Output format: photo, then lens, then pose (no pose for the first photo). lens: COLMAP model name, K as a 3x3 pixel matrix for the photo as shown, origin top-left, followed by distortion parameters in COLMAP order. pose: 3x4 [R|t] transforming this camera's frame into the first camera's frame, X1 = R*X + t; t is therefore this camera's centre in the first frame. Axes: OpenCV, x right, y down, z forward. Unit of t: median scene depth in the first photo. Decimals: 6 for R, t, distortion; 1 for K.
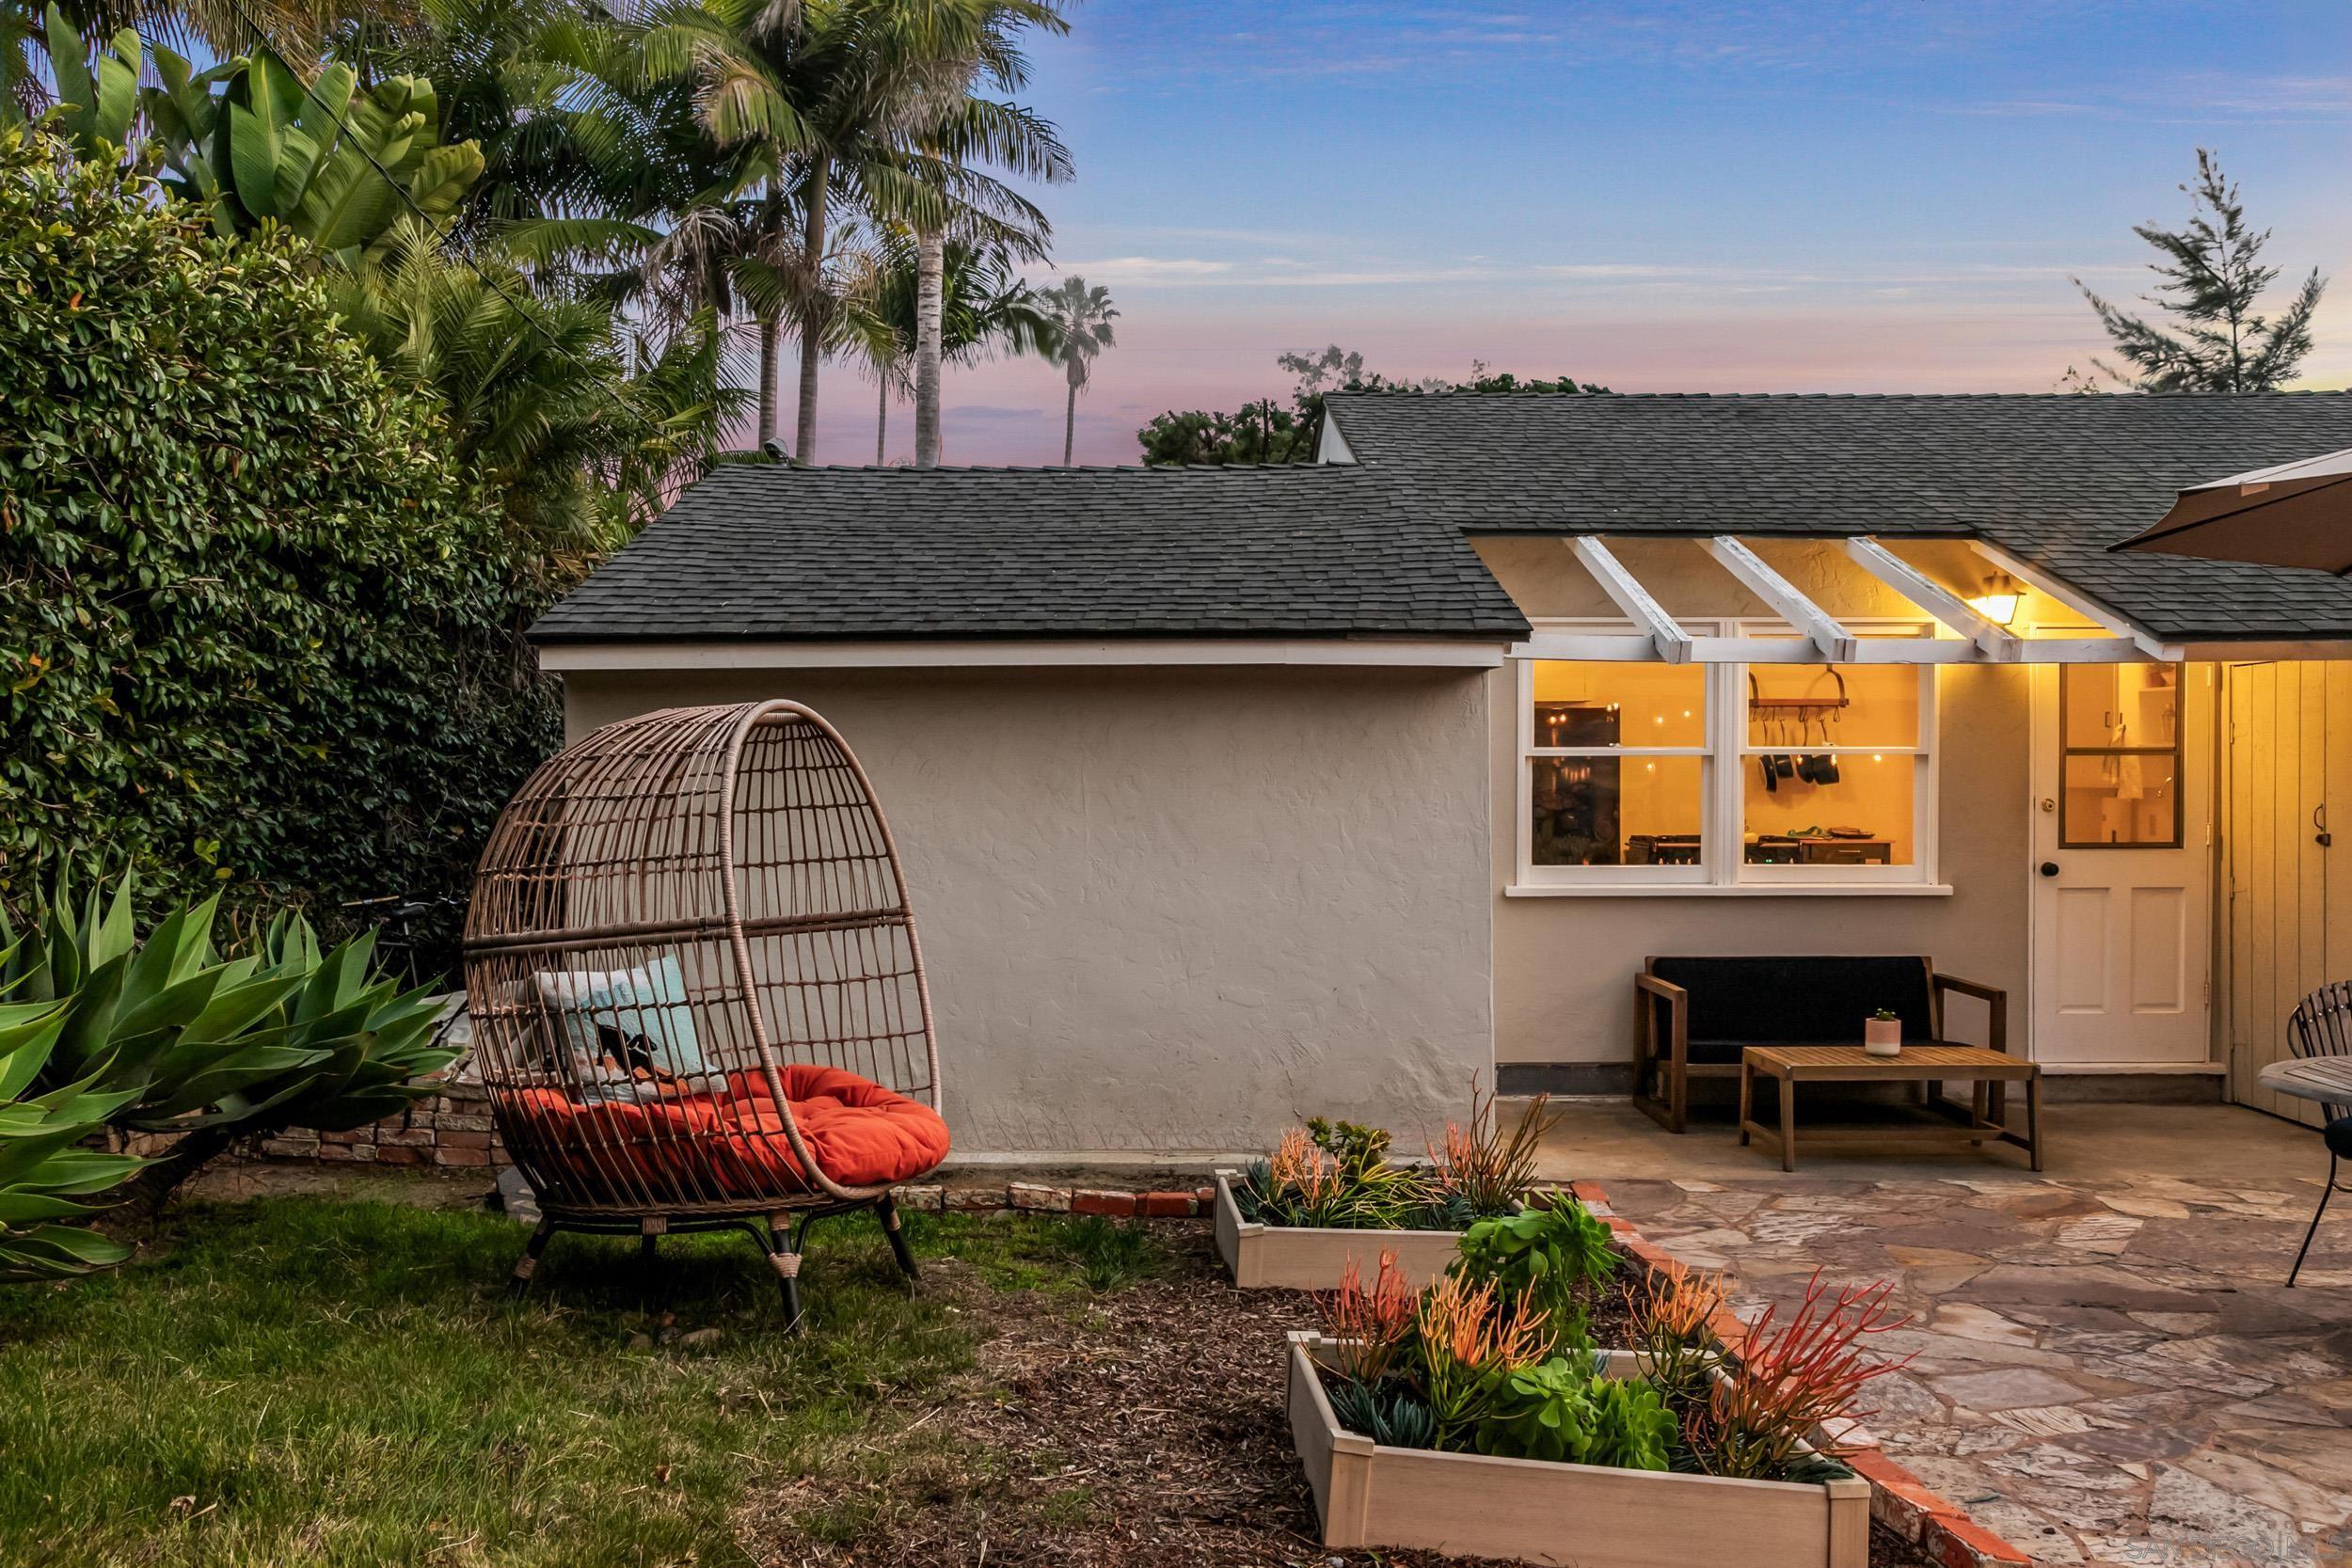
lens RADIAL K [[1977.4, 0, 1176.0], [0, 1977.4, 784.0], [0, 0, 1]] dist [-0.025410, 0.006418]
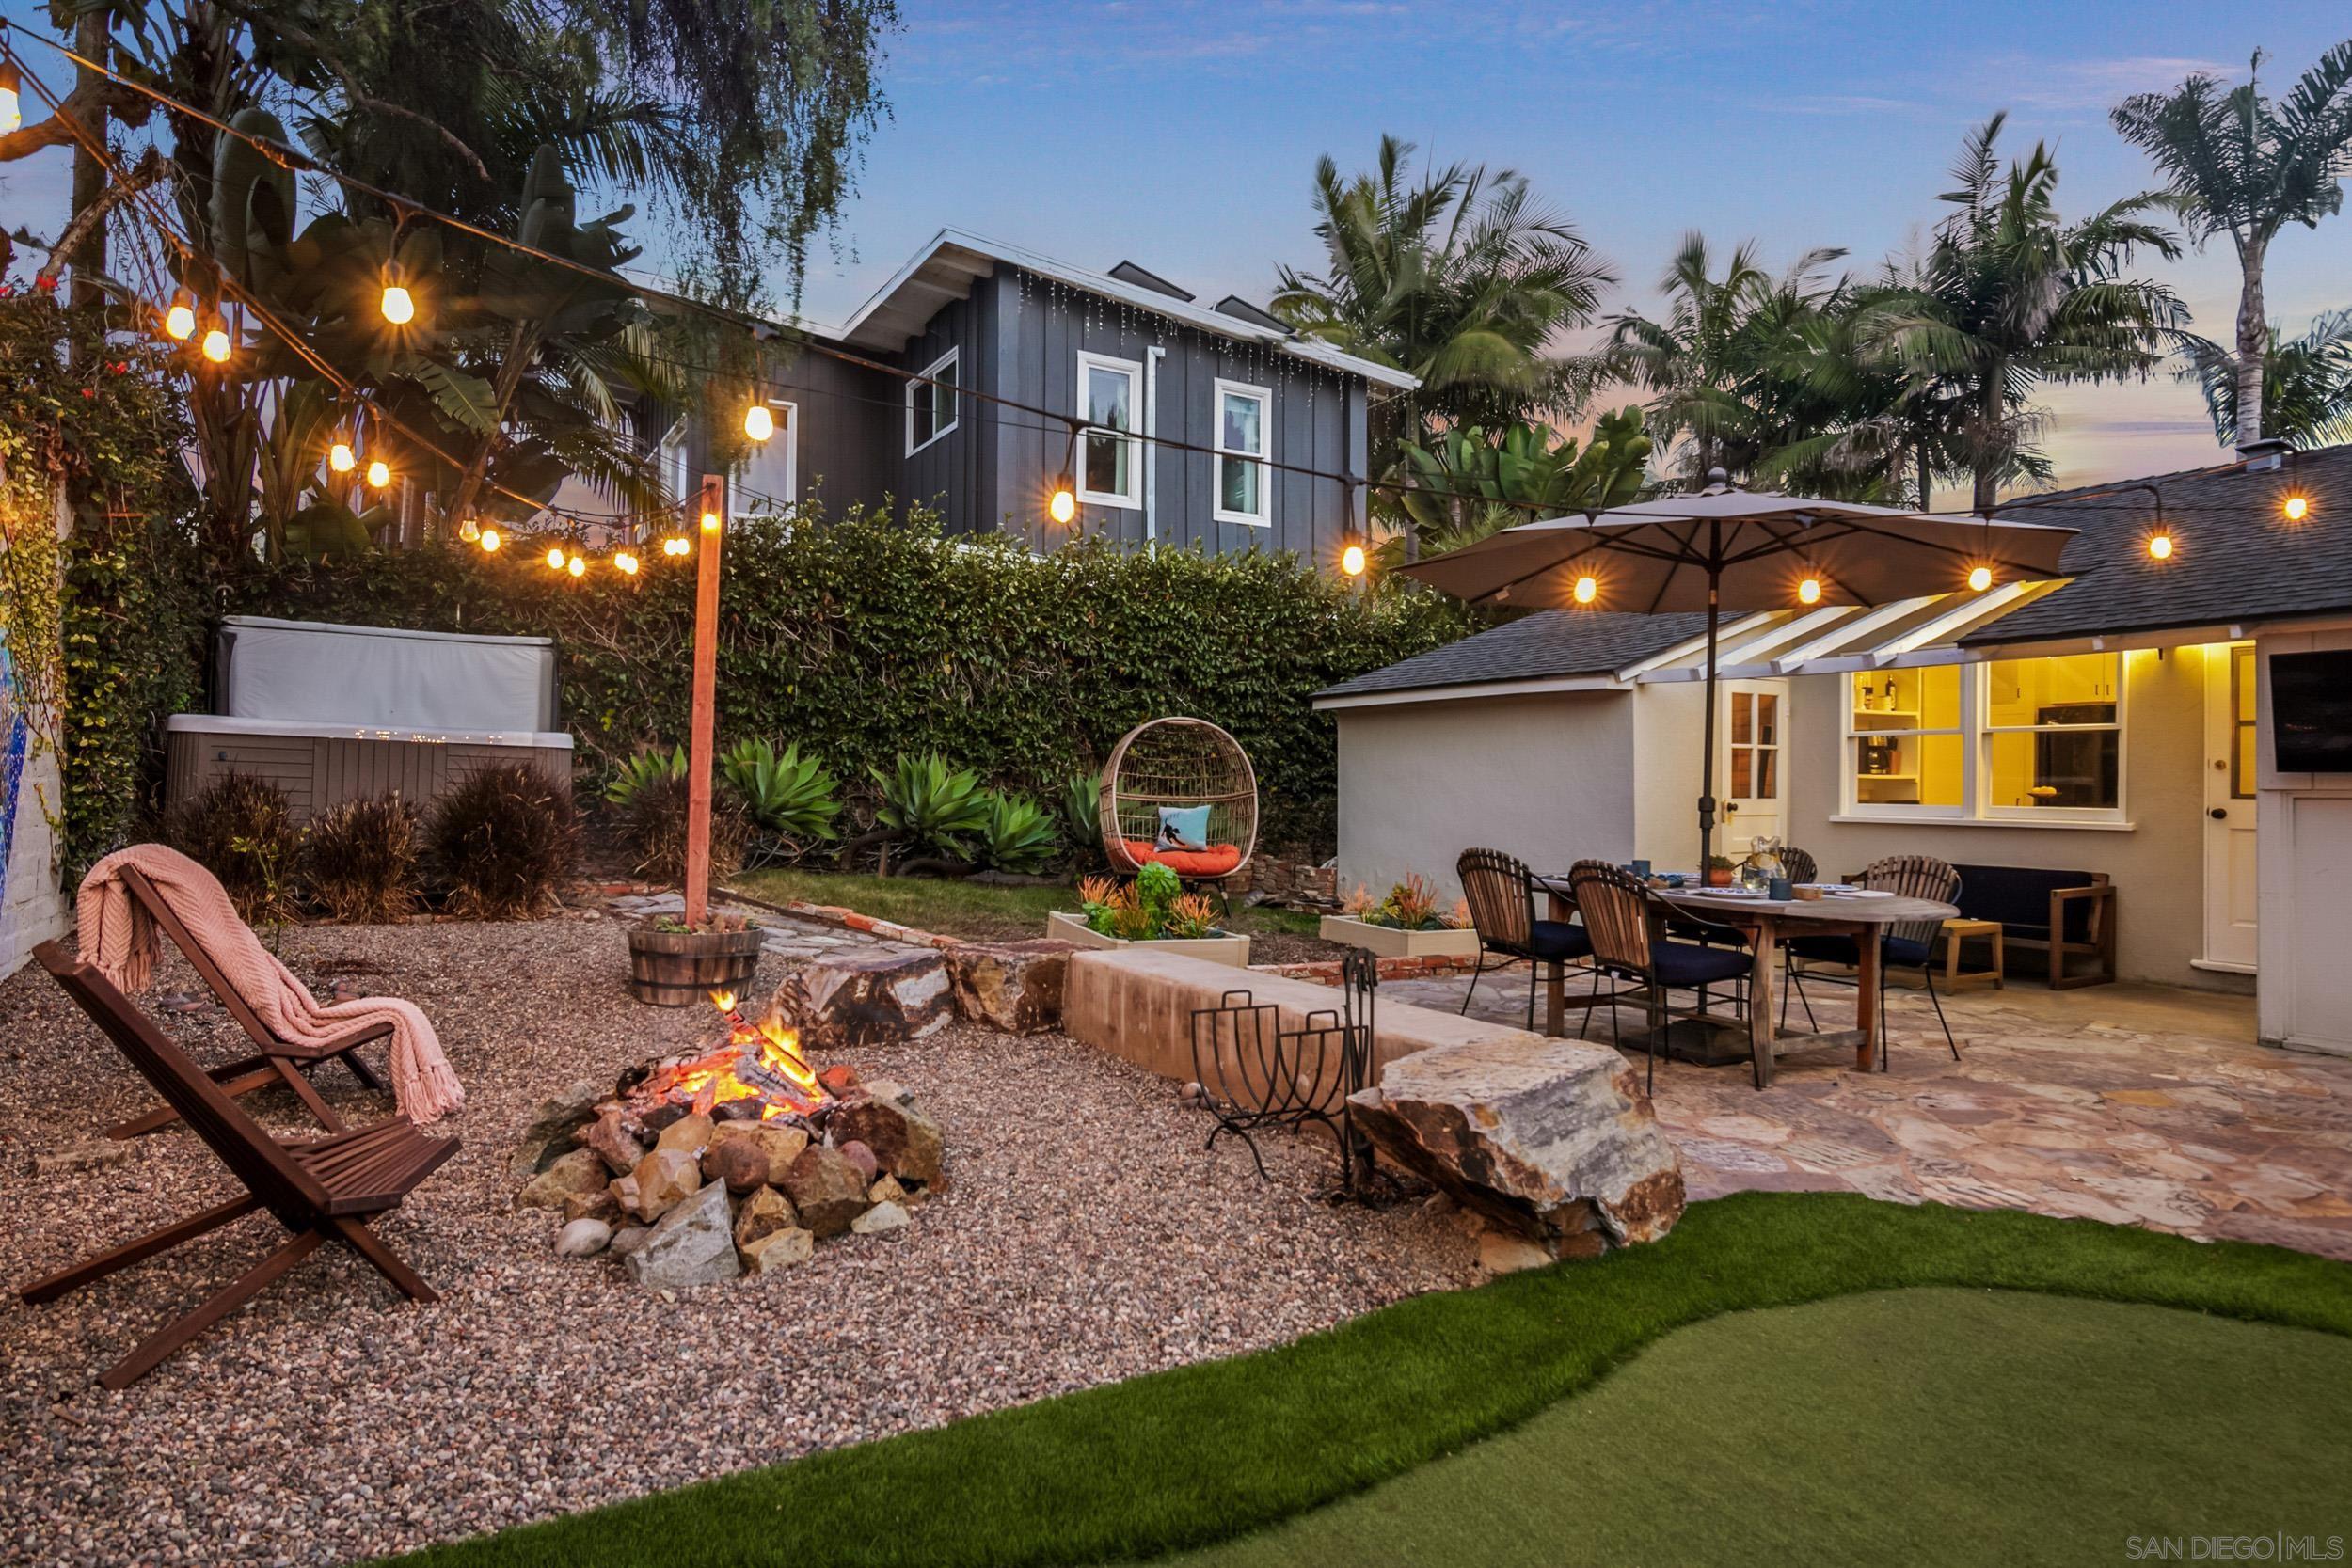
lens RADIAL K [[1343.7, 0, 1176.0], [0, 1343.7, 784.0], [0, 0, 1]] dist [-0.007461, -0.001588]
pose [[0.562284, 0.007803, -0.826908, 0.828680], [-0.002894, 0.999968, 0.007469, 0.020336], [0.826939, -0.001807, 0.562288, -0.077658]]
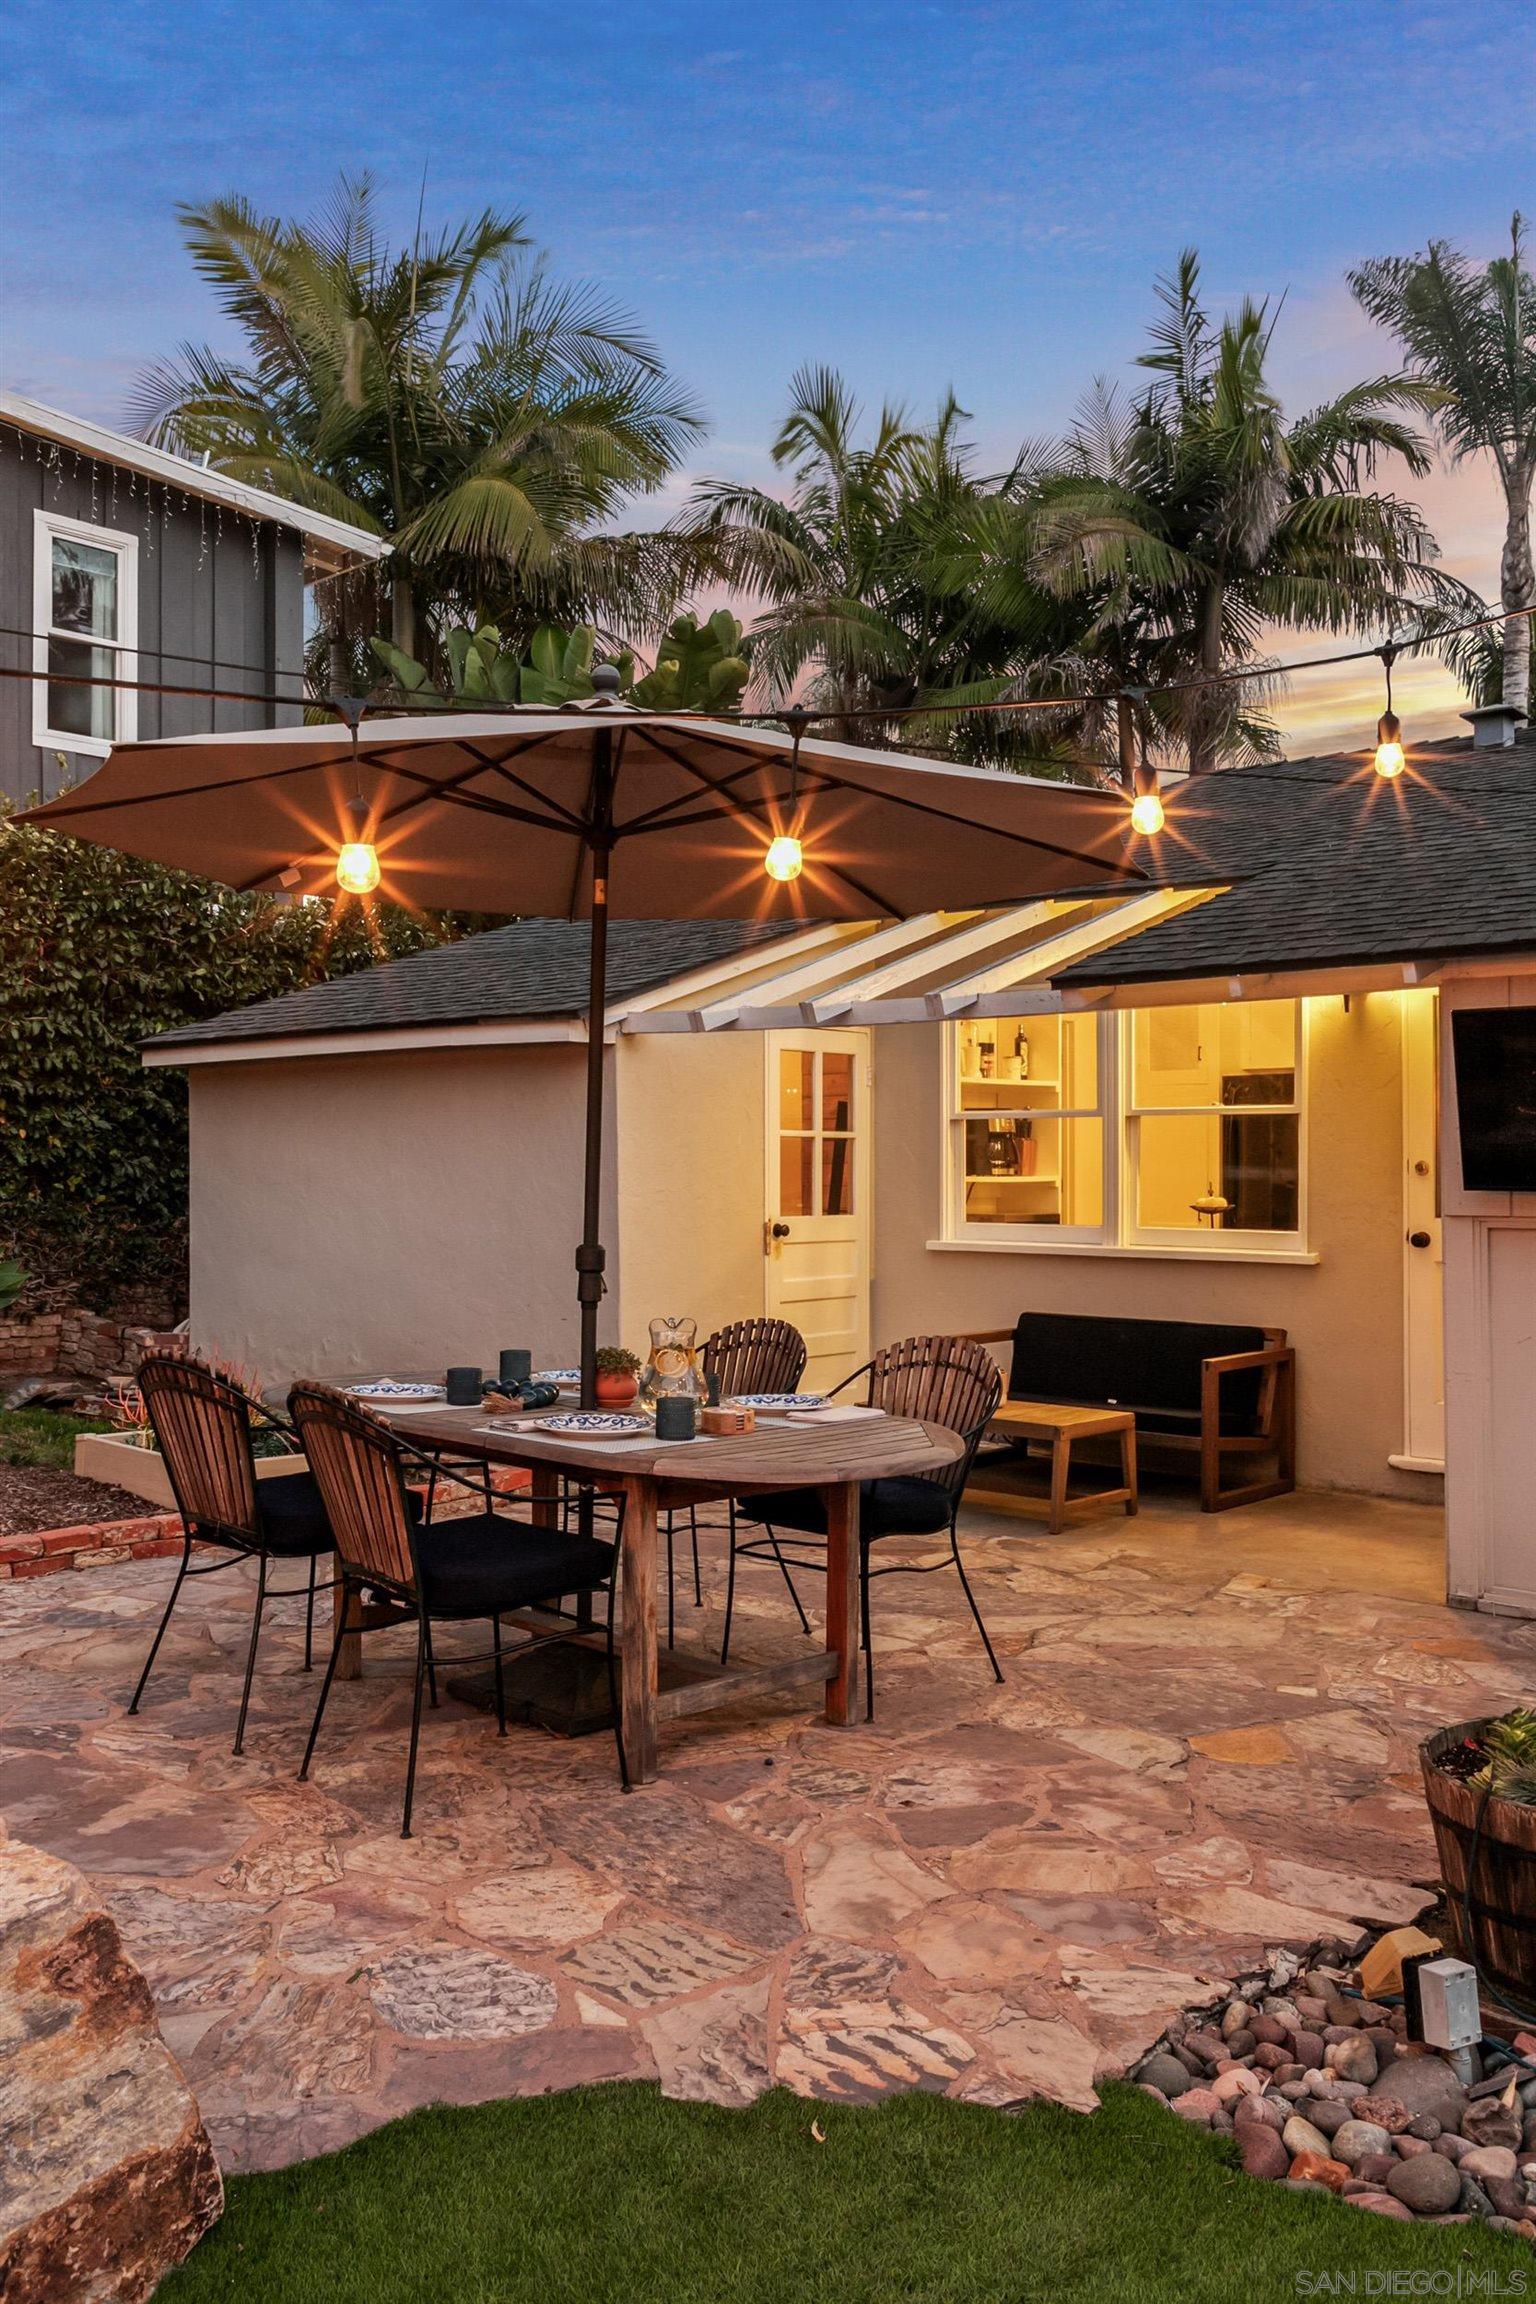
lens RADIAL K [[1937.3, 0, 768.0], [0, 1937.3, 1152.0], [0, 0, 1]] dist [-0.025410, 0.006418]
pose [[0.775954, 0.002746, -0.630783, 0.803628], [-0.001204, 0.999995, 0.002873, 0.001646], [0.630788, -0.001470, 0.775954, 0.145090]]
